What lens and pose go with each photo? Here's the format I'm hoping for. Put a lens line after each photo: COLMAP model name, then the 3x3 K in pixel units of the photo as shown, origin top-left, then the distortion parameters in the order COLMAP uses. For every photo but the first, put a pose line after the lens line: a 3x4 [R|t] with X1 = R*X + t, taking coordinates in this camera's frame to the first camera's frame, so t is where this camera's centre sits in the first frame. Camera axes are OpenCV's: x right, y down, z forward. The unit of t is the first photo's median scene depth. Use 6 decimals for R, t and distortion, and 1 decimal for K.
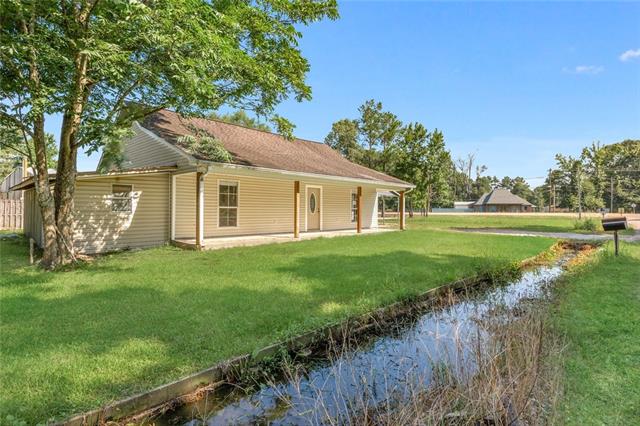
lens RADIAL K [[332.5, 0, 320.0], [0, 332.5, 213.0], [0, 0, 1]] dist [-0.000298, -0.000012]
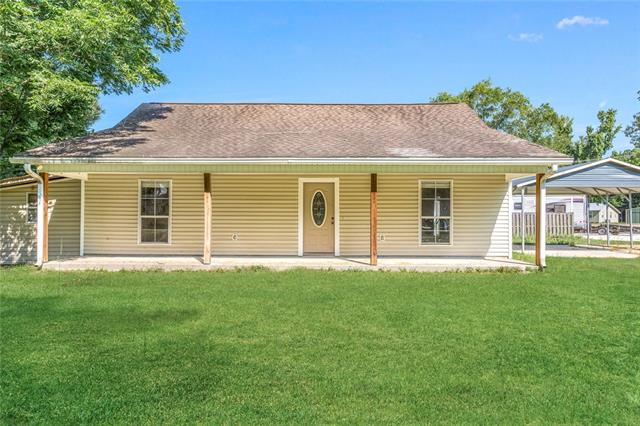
lens RADIAL K [[398.7, 0, 320.0], [0, 398.7, 213.0], [0, 0, 1]] dist [0.001738, 0.000235]
pose [[0.683062, -0.017469, -0.730152, 0.643359], [-0.004609, 0.999591, -0.028227, -0.001601], [0.730346, 0.022646, 0.682702, 0.677497]]
